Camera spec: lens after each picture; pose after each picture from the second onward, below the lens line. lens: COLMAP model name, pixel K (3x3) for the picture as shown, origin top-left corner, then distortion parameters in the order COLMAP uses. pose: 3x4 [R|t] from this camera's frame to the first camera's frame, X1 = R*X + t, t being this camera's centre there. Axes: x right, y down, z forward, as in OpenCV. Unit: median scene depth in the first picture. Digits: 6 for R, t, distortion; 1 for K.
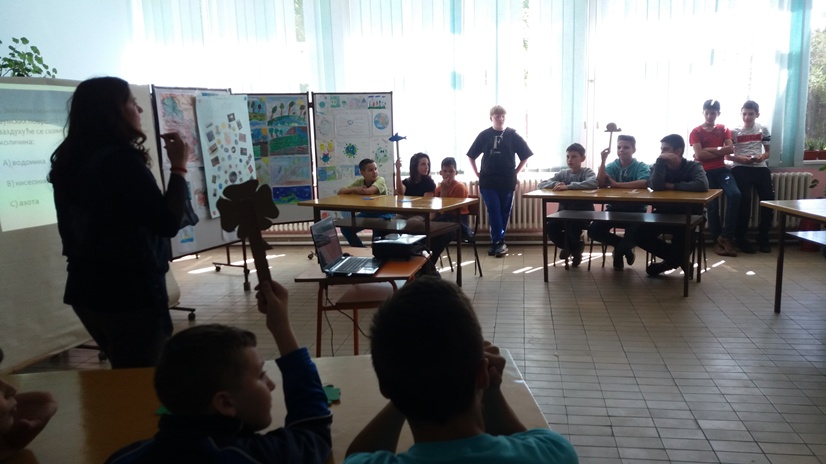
lens RADIAL K [[660.8, 0, 412.1], [0, 660.8, 231.6], [0, 0, 1]] dist [0.051564, -0.026700]
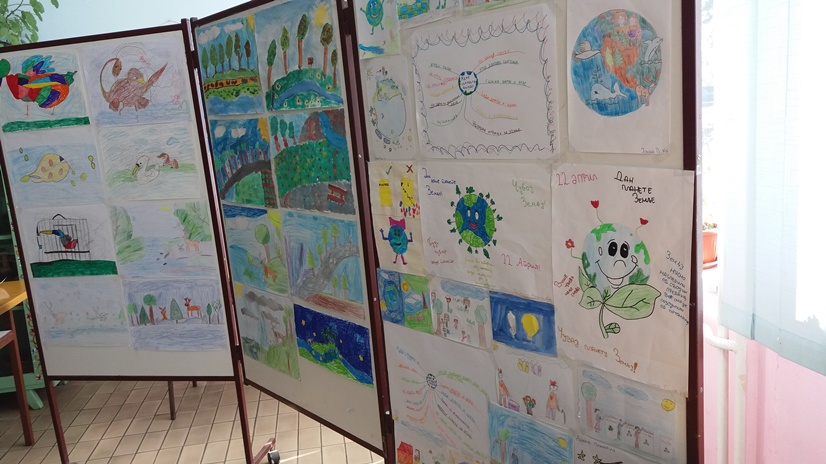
lens RADIAL K [[660.8, 0, 411.1], [0, 660.8, 234.4], [0, 0, 1]] dist [0.051564, -0.026700]
pose [[0.327414, 0.186133, -0.926366, 0.098387], [-0.077628, 0.982390, 0.169953, -0.159575], [0.941687, 0.016266, 0.336098, 0.956752]]
